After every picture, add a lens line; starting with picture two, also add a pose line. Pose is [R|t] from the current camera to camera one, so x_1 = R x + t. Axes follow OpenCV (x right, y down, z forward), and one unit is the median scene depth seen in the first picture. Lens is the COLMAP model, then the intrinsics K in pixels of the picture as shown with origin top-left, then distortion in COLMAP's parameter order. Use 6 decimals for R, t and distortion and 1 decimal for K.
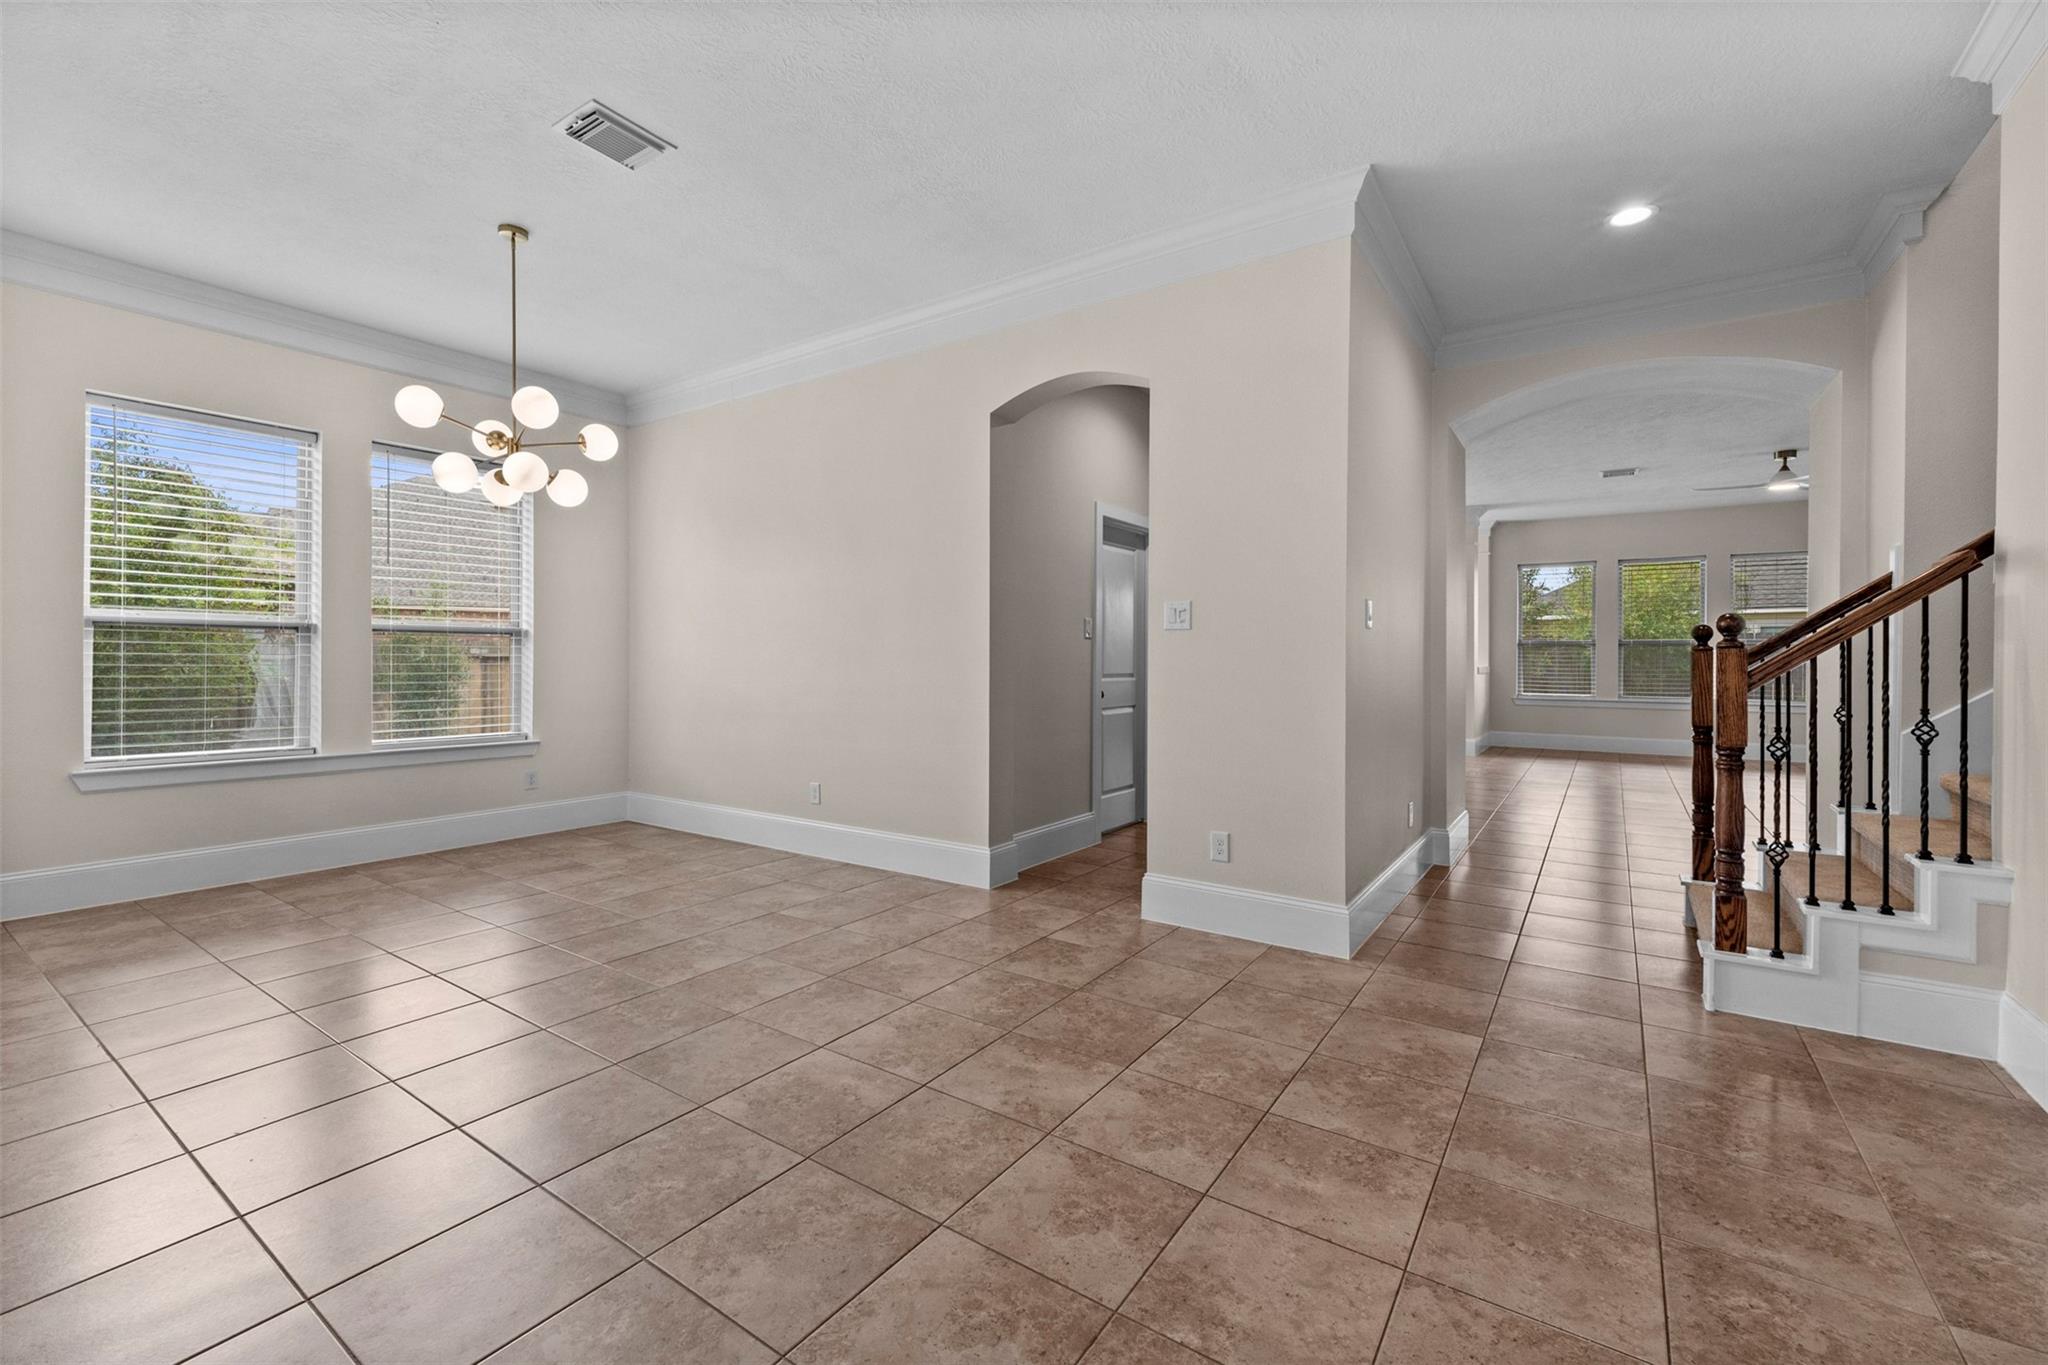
lens RADIAL K [[845.1, 0, 1024.0], [0, 845.1, 682.5], [0, 0, 1]] dist [0.001171, -0.000397]
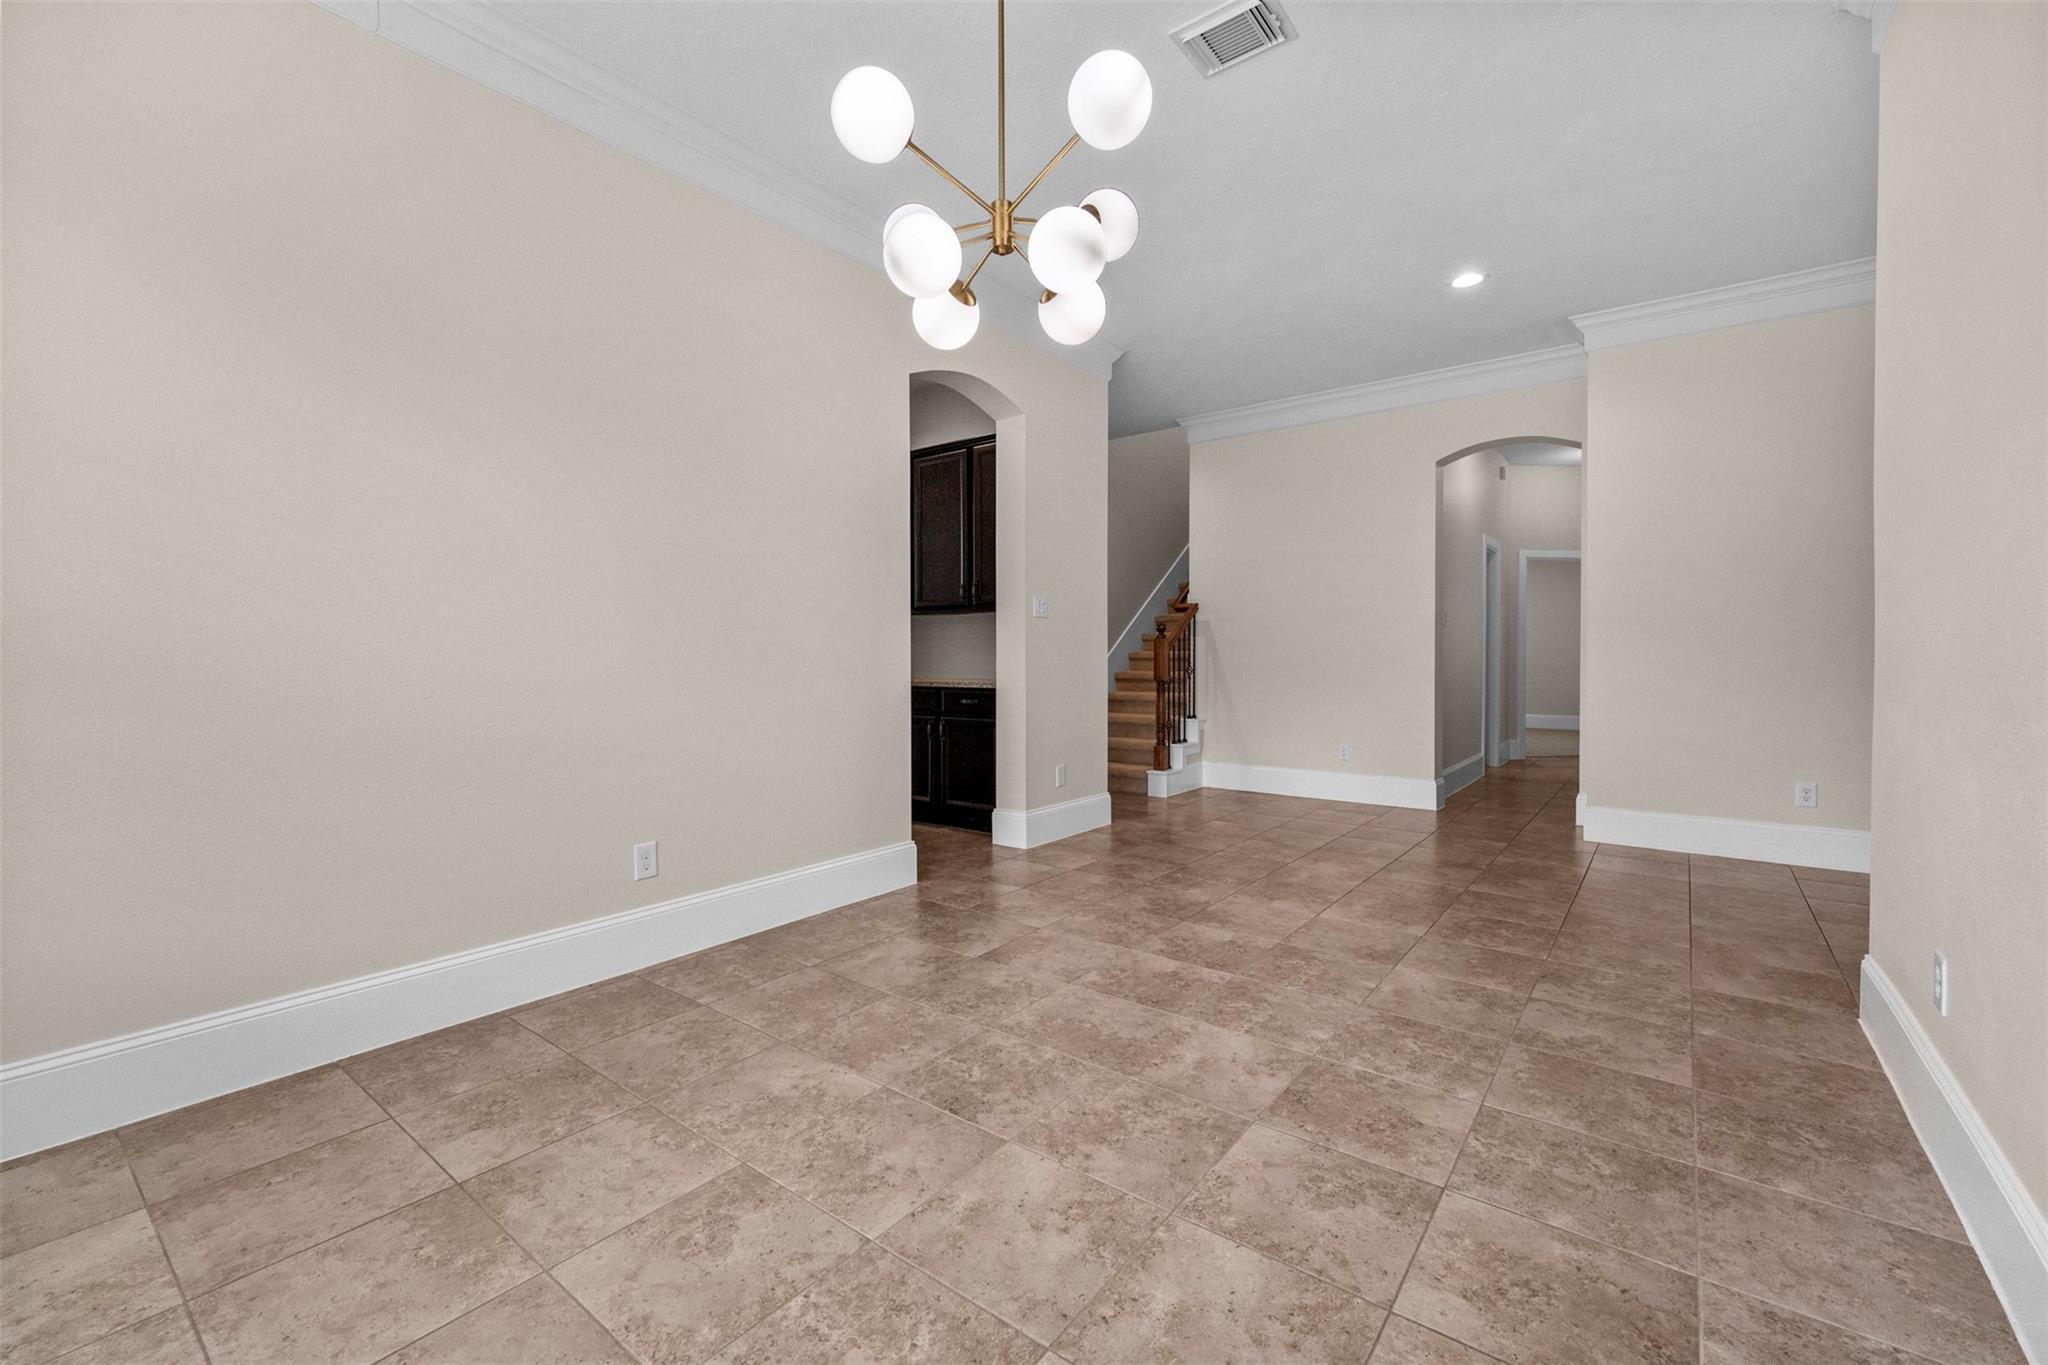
lens RADIAL K [[845.1, 0, 1024.0], [0, 845.1, 682.5], [0, 0, 1]] dist [0.001171, -0.000397]
pose [[0.049898, -0.015280, 0.998637, -1.313345], [0.042532, 0.999008, 0.013161, 0.022432], [-0.997848, 0.041817, 0.050498, 1.139484]]
